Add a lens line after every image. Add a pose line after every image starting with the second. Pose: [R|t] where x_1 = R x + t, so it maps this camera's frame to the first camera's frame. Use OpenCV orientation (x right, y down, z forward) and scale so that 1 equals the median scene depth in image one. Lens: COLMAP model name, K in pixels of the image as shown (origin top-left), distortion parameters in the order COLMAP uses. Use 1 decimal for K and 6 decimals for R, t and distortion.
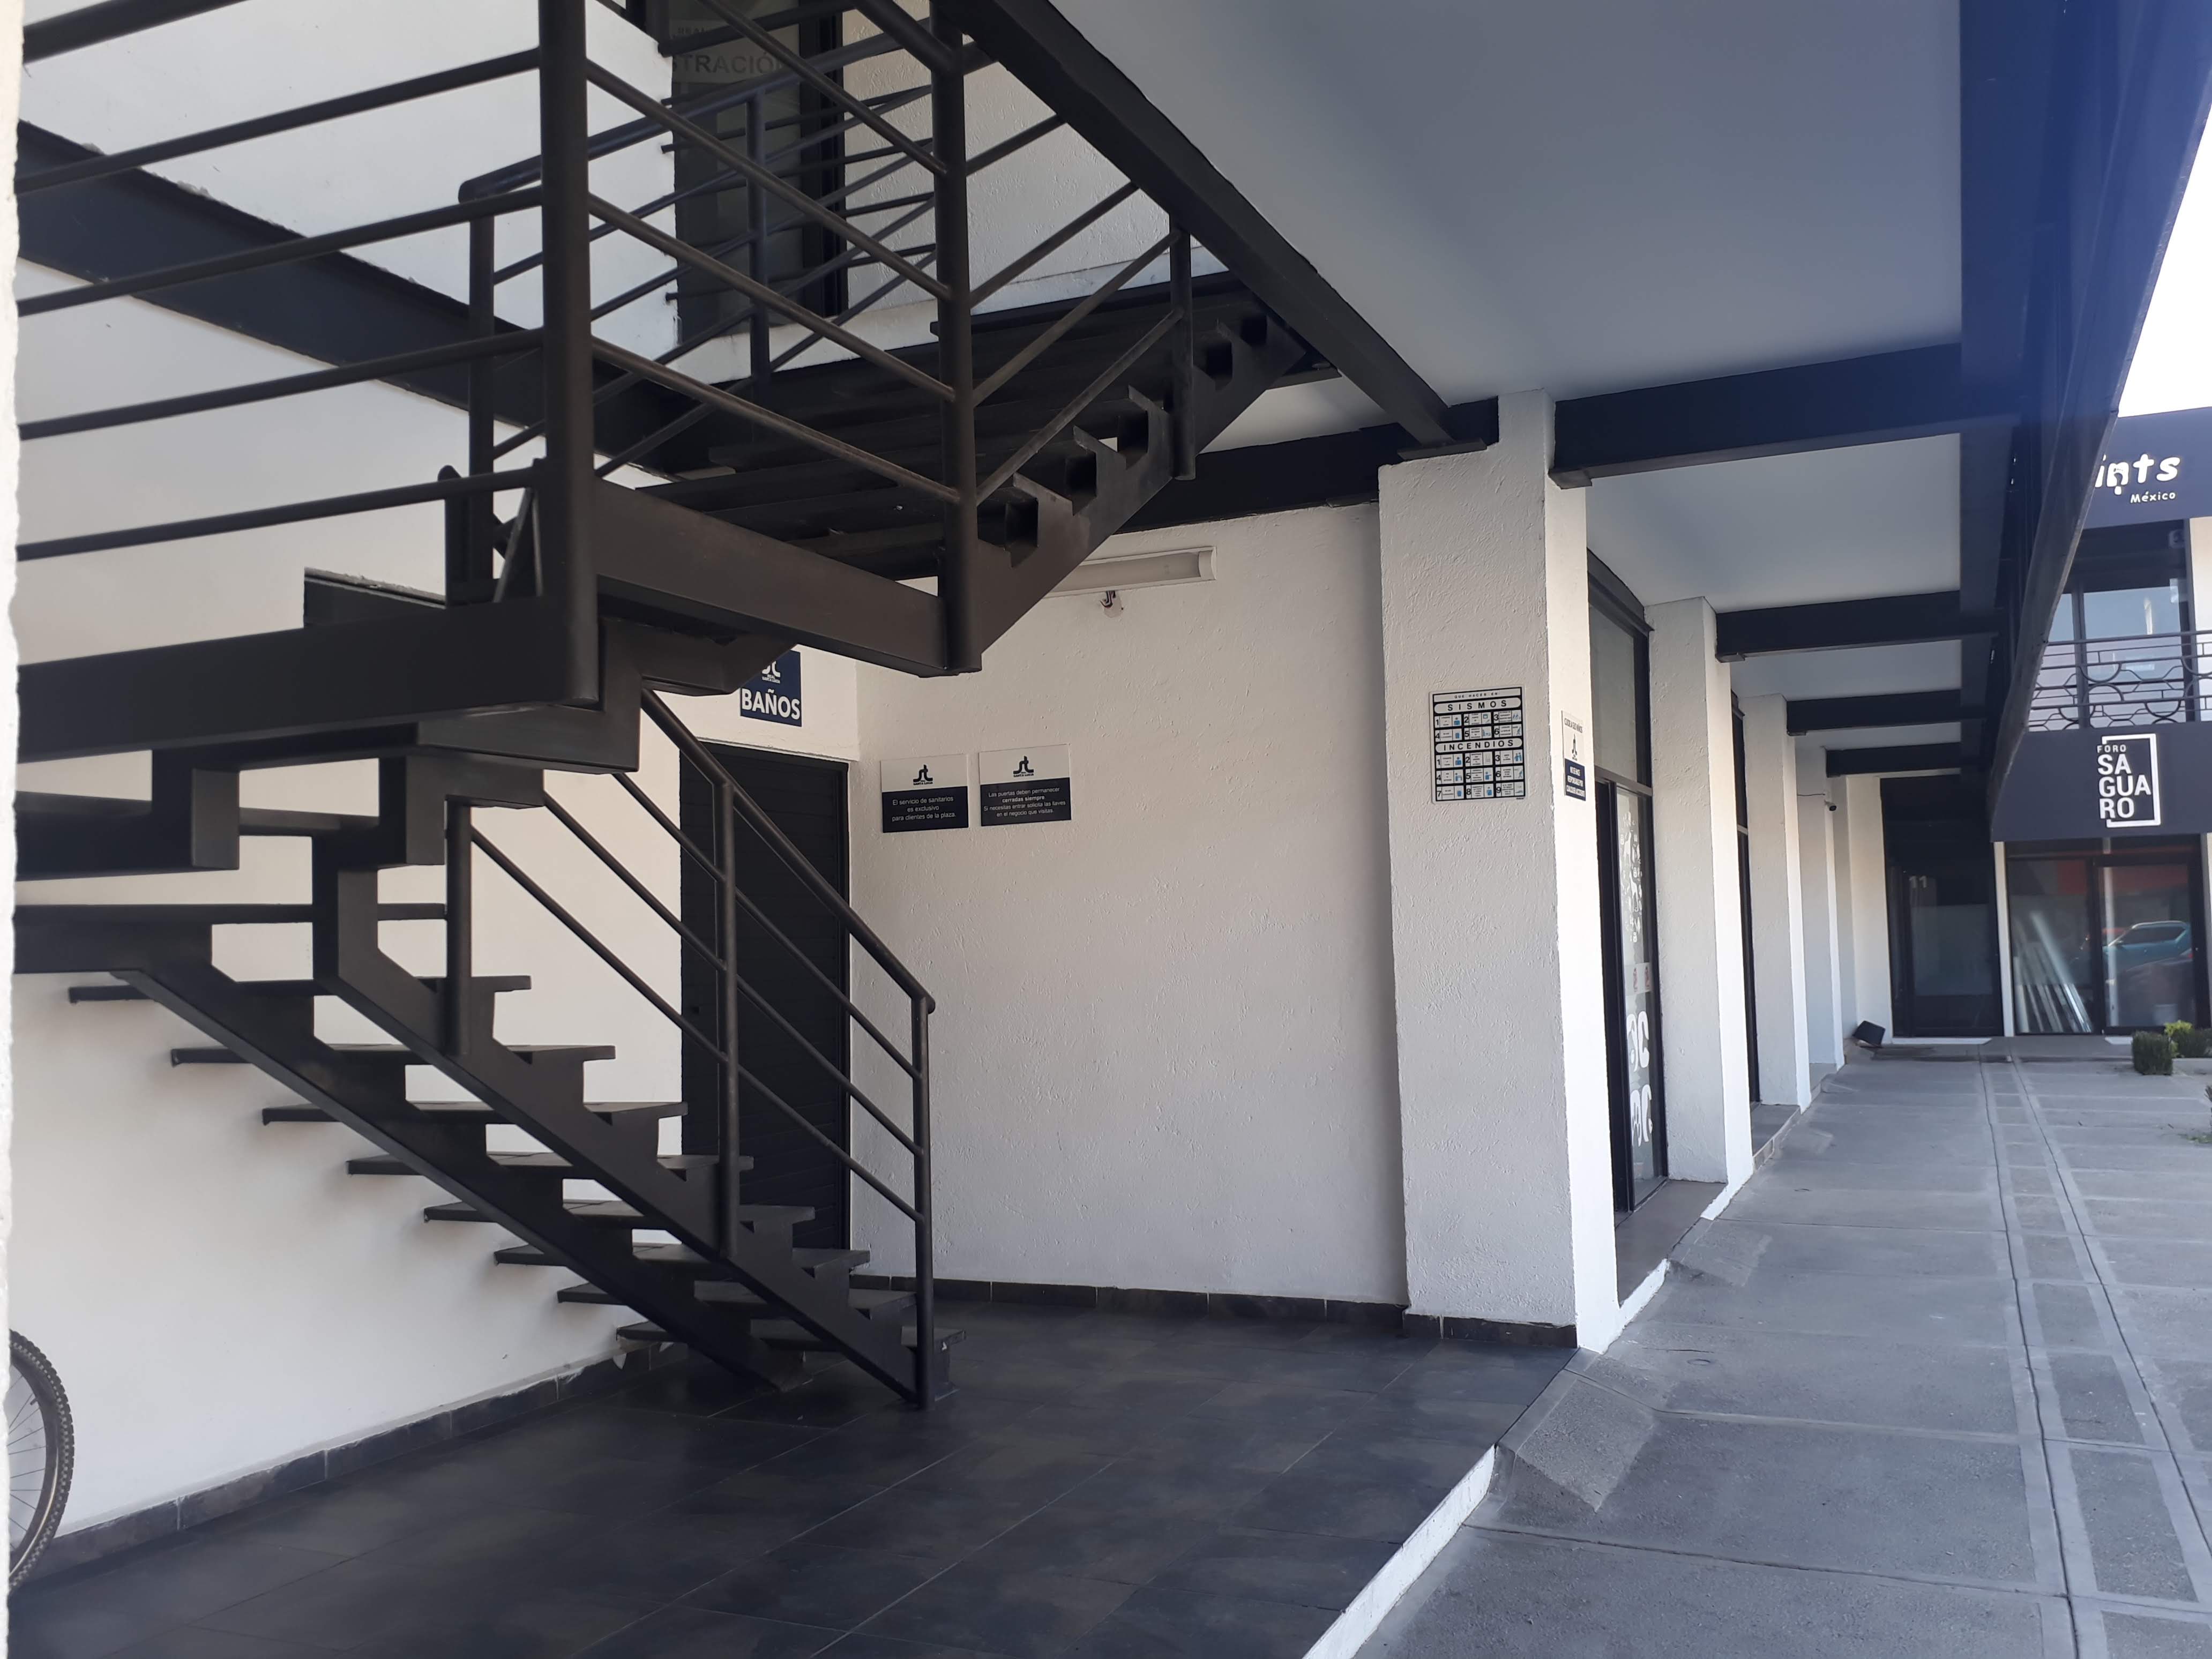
lens RADIAL K [[2018.8, 0, 1106.0], [0, 2018.8, 829.5], [0, 0, 1]] dist [0.015982, 0.019670]
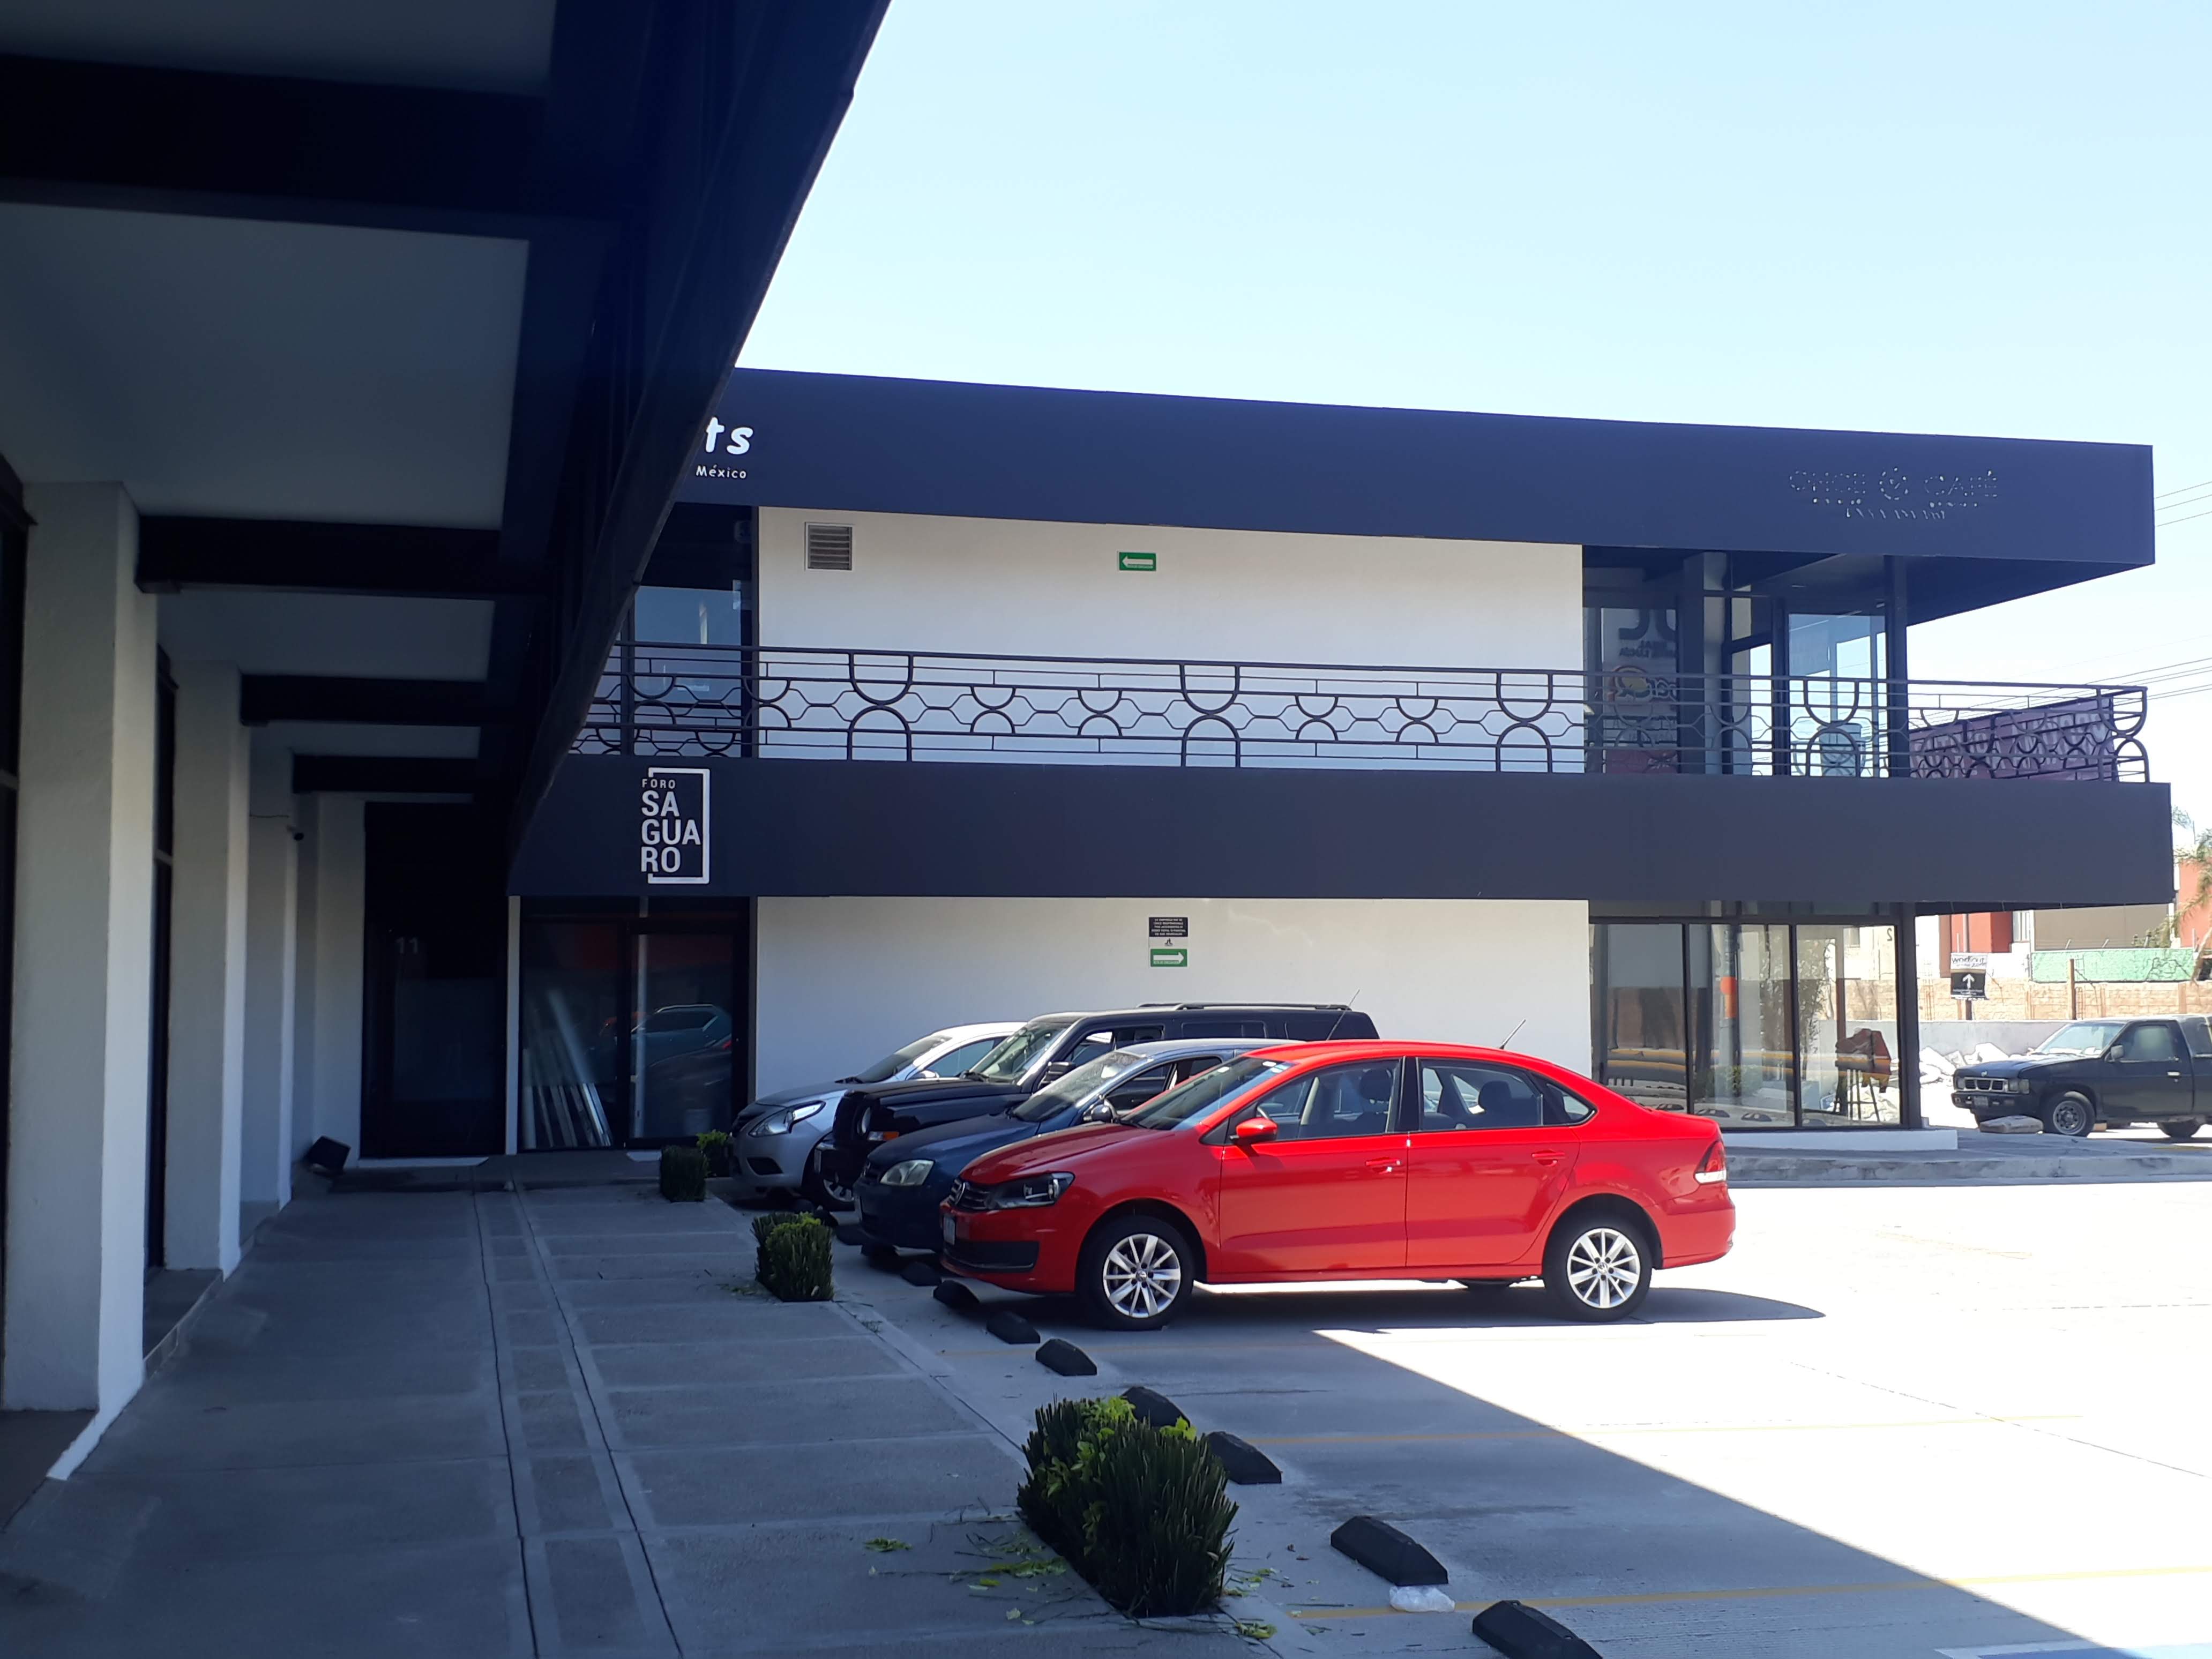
lens RADIAL K [[2529.5, 0, 1106.0], [0, 2529.5, 829.5], [0, 0, 1]] dist [0.241859, -0.717913]
pose [[0.794480, 0.062733, 0.604042, 0.039240], [-0.051188, 0.998028, -0.036325, 0.004793], [-0.605129, -0.002061, 0.796125, 0.111286]]
